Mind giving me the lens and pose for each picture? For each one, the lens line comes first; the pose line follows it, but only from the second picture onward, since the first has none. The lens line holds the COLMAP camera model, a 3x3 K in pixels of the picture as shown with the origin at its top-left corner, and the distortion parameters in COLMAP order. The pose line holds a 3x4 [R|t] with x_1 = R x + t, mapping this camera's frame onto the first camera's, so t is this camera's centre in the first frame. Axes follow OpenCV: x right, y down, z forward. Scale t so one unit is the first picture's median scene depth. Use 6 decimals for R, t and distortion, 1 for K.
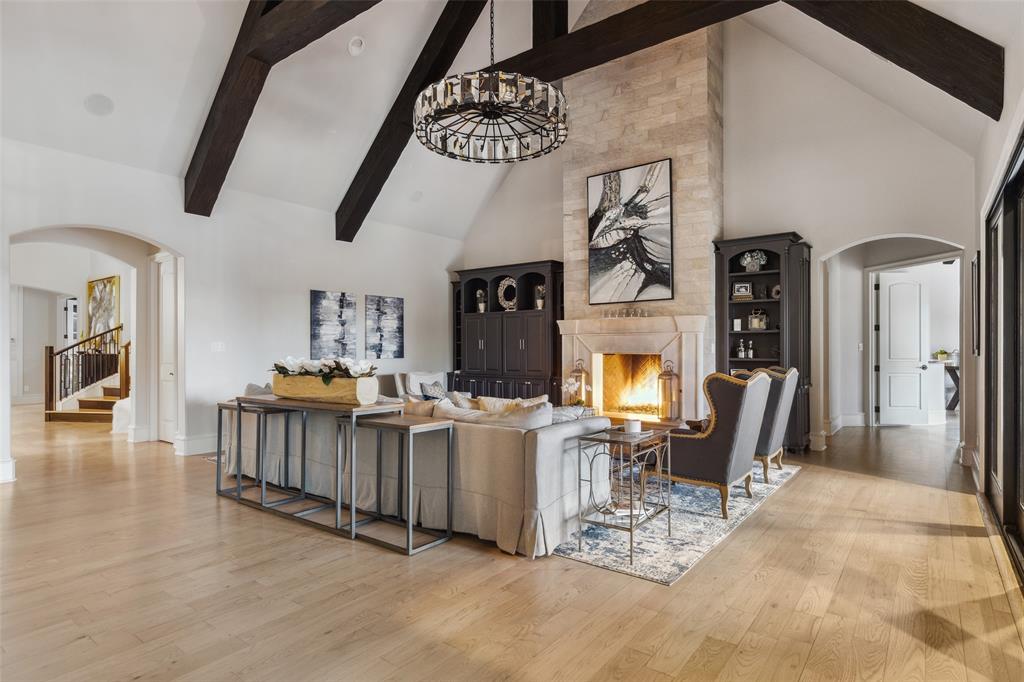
lens RADIAL K [[552.9, 0, 512.0], [0, 552.9, 341.0], [0, 0, 1]] dist [0.005437, 0.000657]
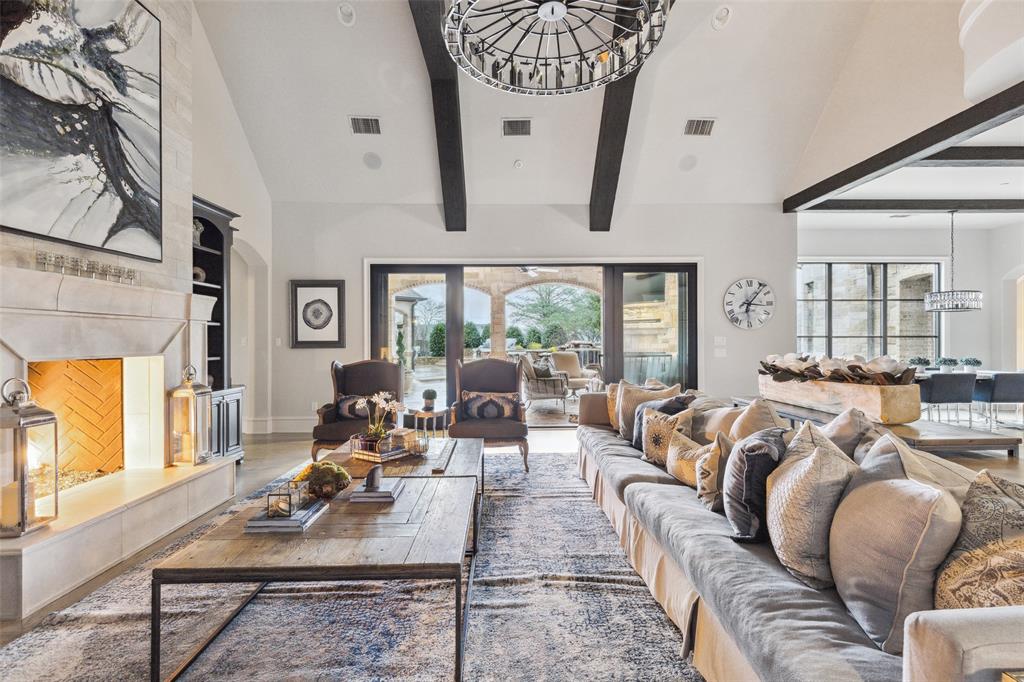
lens RADIAL K [[474.7, 0, 512.0], [0, 474.7, 341.0], [0, 0, 1]] dist [0.004066, 0.000900]
pose [[-0.624614, 0.001220, 0.780933, -0.326978], [-0.002292, 0.999992, -0.003396, 0.008866], [-0.780931, -0.003911, -0.624606, 0.984353]]
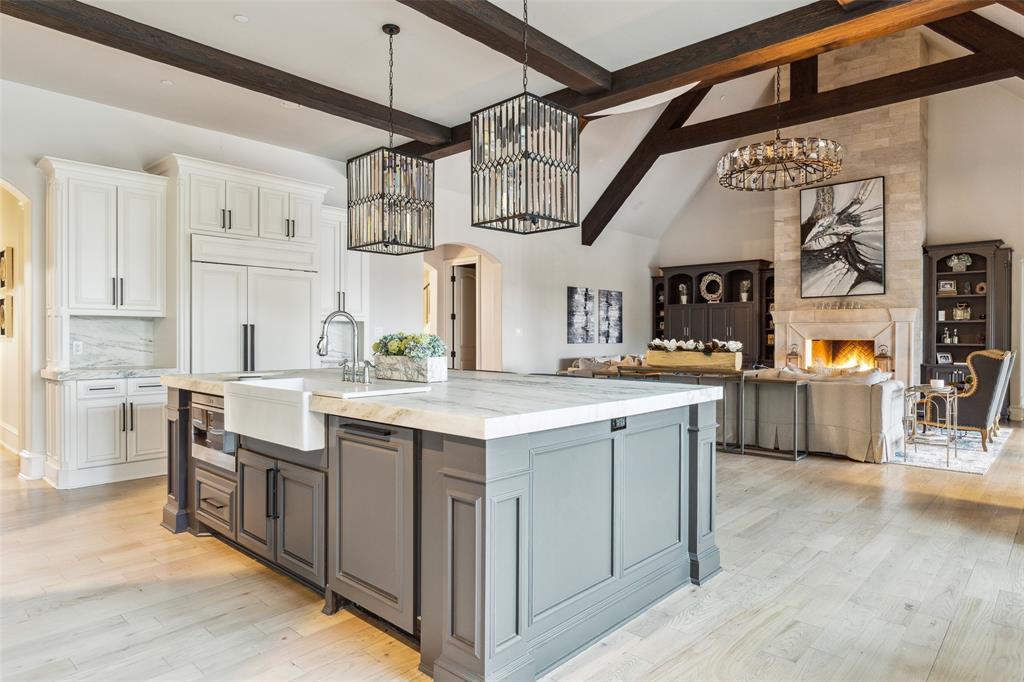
lens RADIAL K [[611.5, 0, 512.5], [0, 611.5, 334.0], [0, 0, 1]] dist [0.002489, -0.001084]
pose [[0.995919, 0.004213, -0.090152, -0.376959], [-0.003474, 0.999959, 0.008342, 0.002174], [0.090183, -0.007995, 0.995893, -0.376699]]
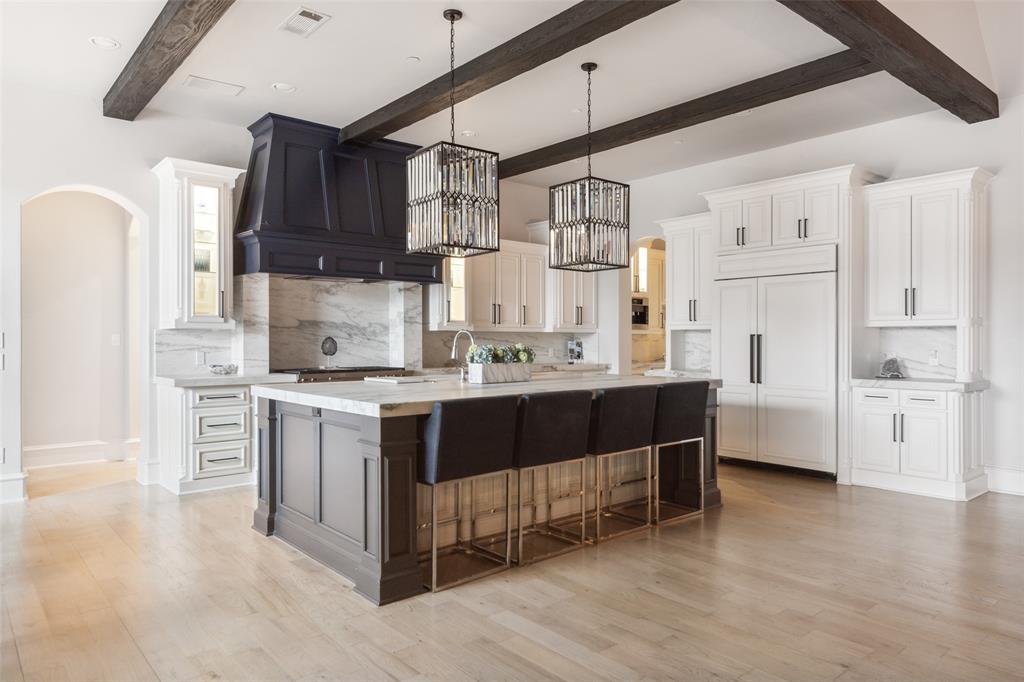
lens RADIAL K [[663.7, 0, 508.1], [0, 663.7, 344.6], [0, 0, 1]] dist [-0.028009, 0.000225]
pose [[-0.213706, 0.004609, -0.976887, 0.113063], [0.007092, 0.999970, 0.003166, 0.005687], [0.976872, -0.006252, -0.213733, 0.223951]]
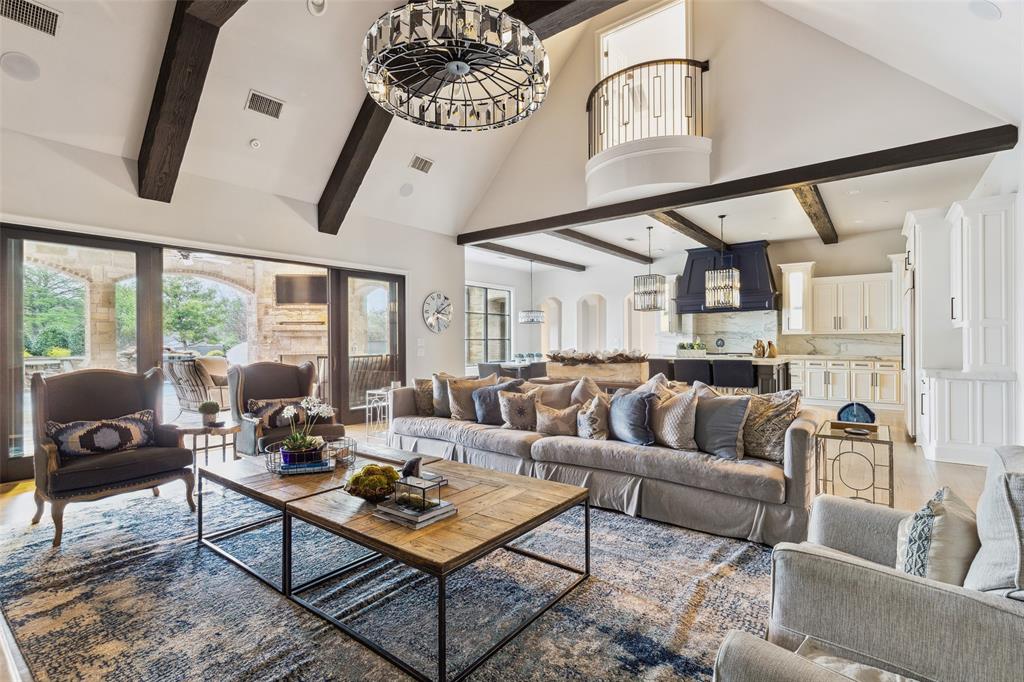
lens RADIAL K [[474.7, 0, 512.0], [0, 474.7, 341.0], [0, 0, 1]] dist [0.004066, 0.000900]
pose [[-0.999968, 0.005655, 0.005619, -0.086087], [0.005603, 0.999942, -0.009242, 0.012880], [-0.005671, -0.009210, -0.999942, 1.195563]]
